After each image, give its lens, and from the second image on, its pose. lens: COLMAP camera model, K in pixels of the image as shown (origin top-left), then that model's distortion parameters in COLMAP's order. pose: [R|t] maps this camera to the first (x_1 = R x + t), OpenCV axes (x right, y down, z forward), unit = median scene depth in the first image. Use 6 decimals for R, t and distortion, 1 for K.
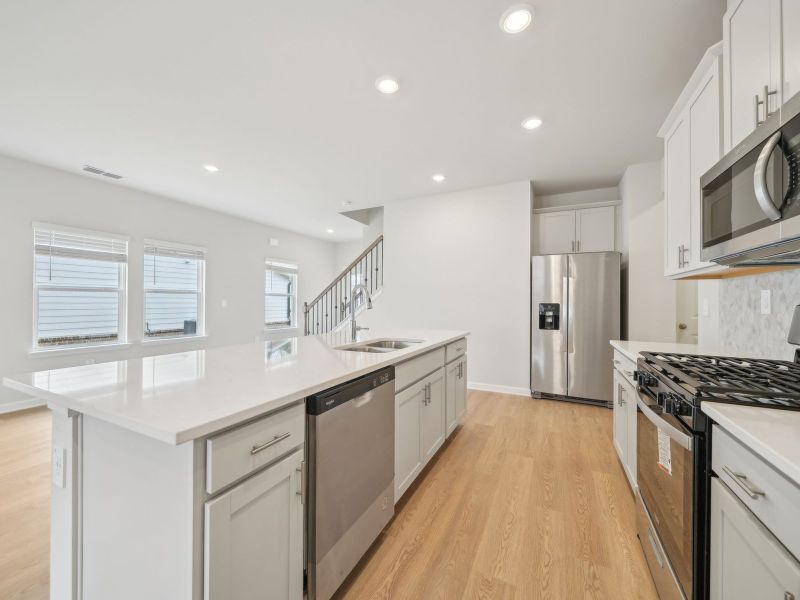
lens RADIAL K [[311.3, 0, 397.7], [0, 311.3, 301.1], [0, 0, 1]] dist [-0.016620, -0.000040]
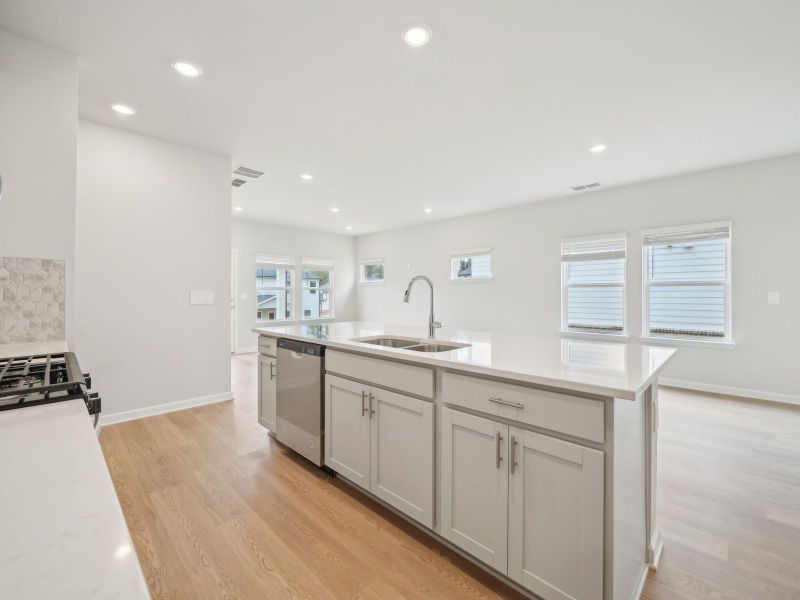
lens RADIAL K [[339.9, 0, 401.7], [0, 339.9, 295.1], [0, 0, 1]] dist [-0.000593, -0.000281]
pose [[-0.297982, -0.004488, -0.954561, 0.913753], [0.002485, 0.999982, -0.005478, 0.007309], [0.954568, -0.004004, -0.297966, 1.316526]]
